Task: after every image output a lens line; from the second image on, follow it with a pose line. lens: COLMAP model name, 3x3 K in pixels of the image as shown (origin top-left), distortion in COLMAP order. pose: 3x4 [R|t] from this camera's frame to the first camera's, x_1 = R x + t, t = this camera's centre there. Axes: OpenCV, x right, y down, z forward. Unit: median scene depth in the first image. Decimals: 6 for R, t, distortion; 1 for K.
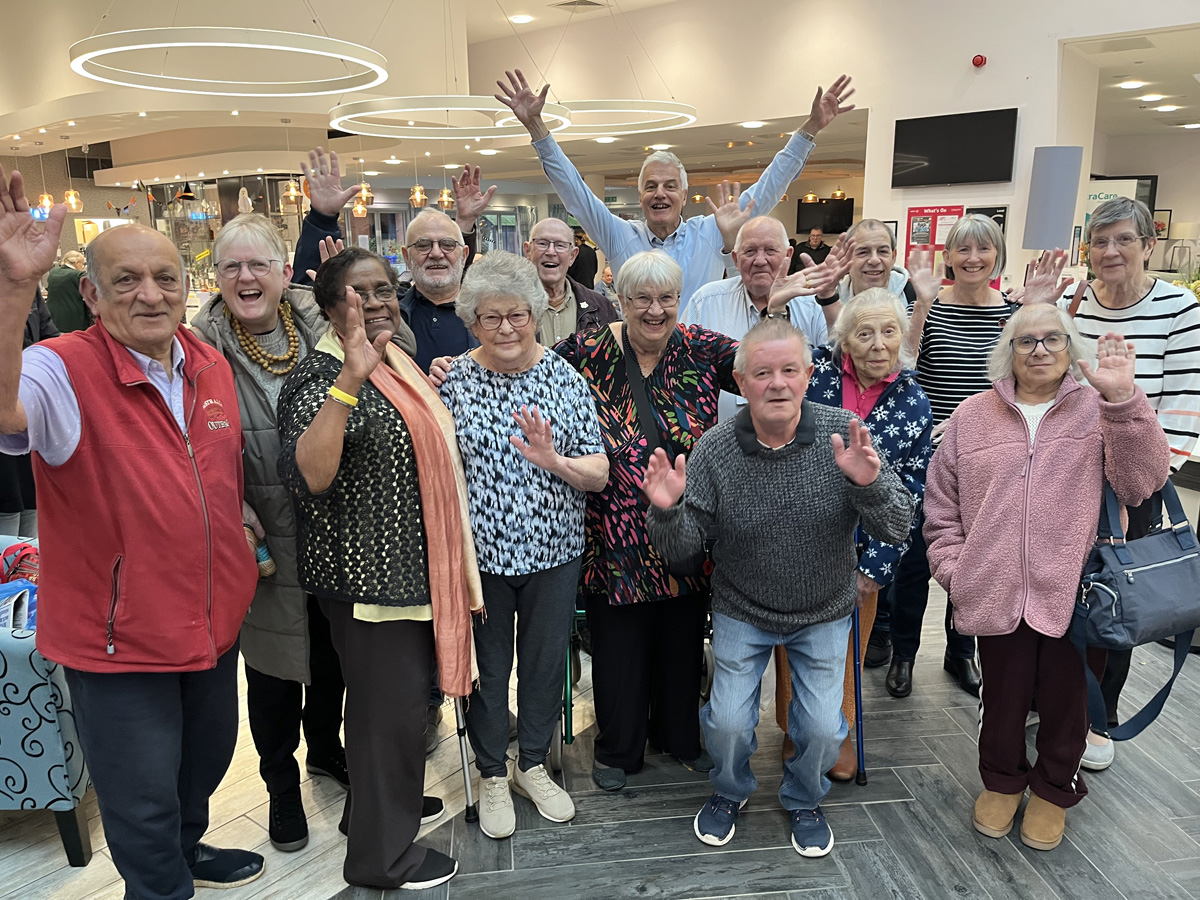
lens RADIAL K [[911.9, 0, 599.7], [0, 911.9, 450.5], [0, 0, 1]] dist [0.002153, -0.009769]
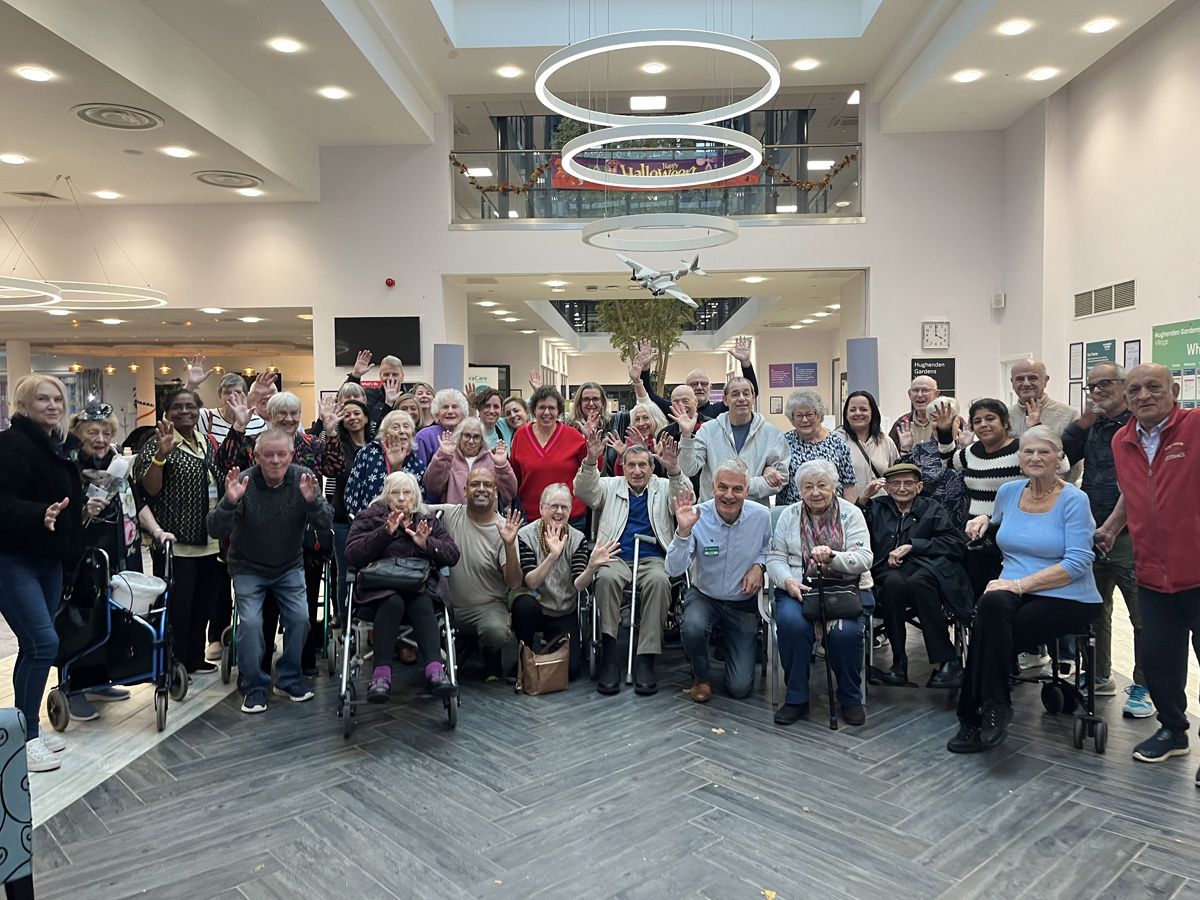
lens RADIAL K [[911.9, 0, 600.7], [0, 911.9, 450.9], [0, 0, 1]] dist [0.002153, -0.009769]
pose [[0.809390, -0.011534, 0.587159, -0.149577], [0.121985, 0.981303, -0.148879, 0.078582], [-0.574463, 0.192126, 0.795663, -0.257230]]
